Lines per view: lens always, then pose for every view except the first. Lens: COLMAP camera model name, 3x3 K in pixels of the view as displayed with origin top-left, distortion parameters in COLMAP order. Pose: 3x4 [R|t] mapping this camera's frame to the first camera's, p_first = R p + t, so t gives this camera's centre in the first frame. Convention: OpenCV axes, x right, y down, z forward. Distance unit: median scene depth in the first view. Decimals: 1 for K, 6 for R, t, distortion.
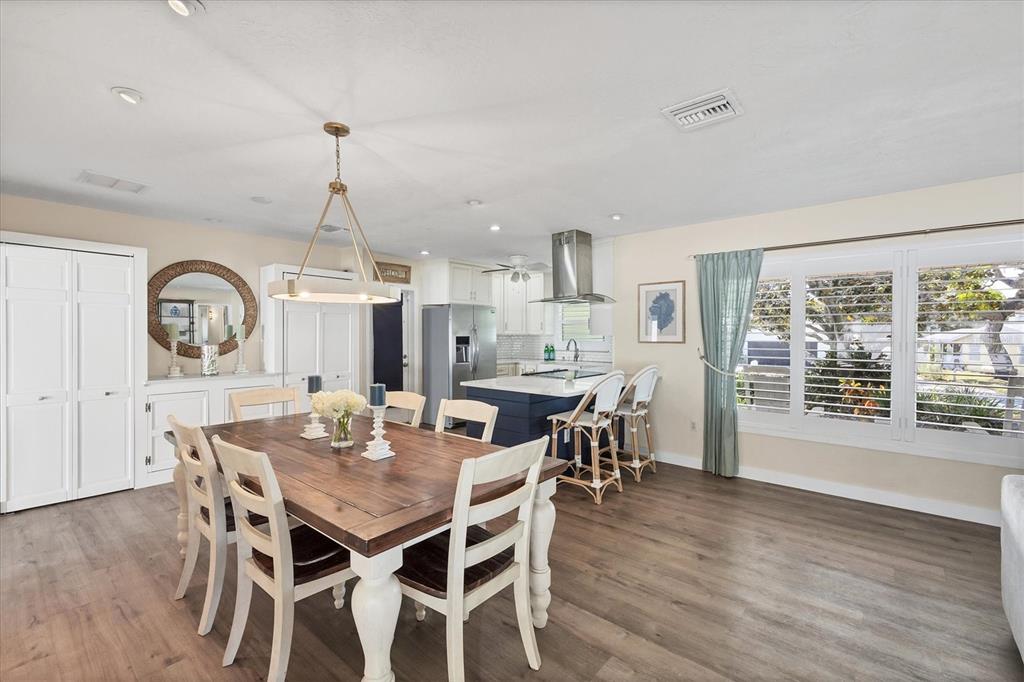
lens RADIAL K [[445.6, 0, 515.6], [0, 445.6, 344.2], [0, 0, 1]] dist [0.003593, 0.000271]
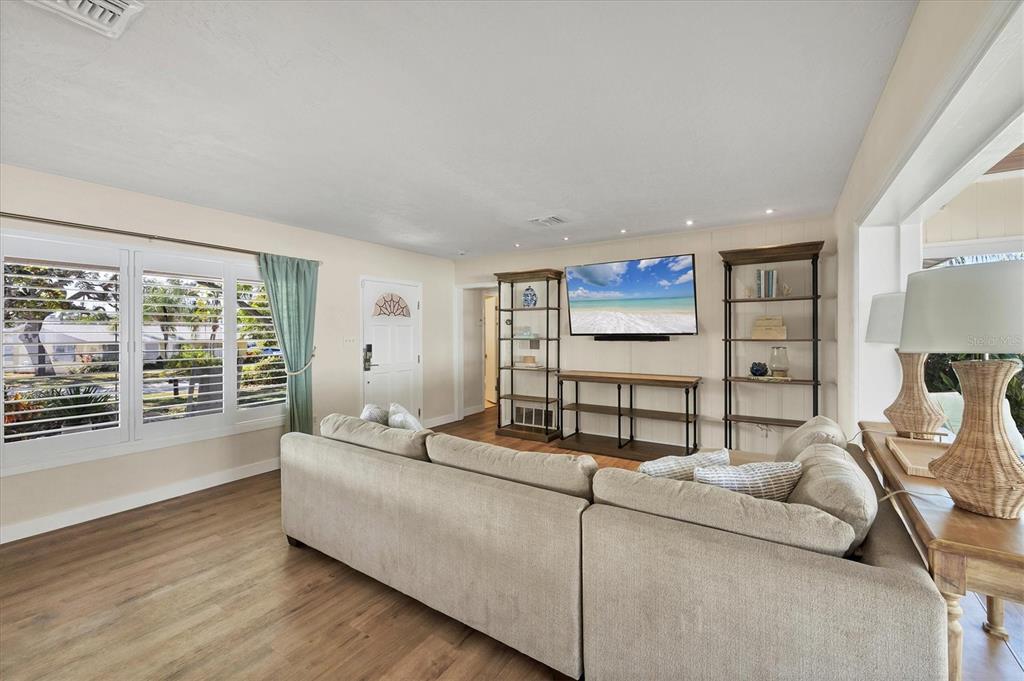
lens RADIAL K [[417.8, 0, 510.9], [0, 417.8, 334.7], [0, 0, 1]] dist [-0.000107, 0.000094]
pose [[-0.107118, -0.005432, 0.994231, -0.193435], [0.029918, 0.999515, 0.008684, -0.003983], [-0.993796, 0.030675, -0.106903, 0.325058]]
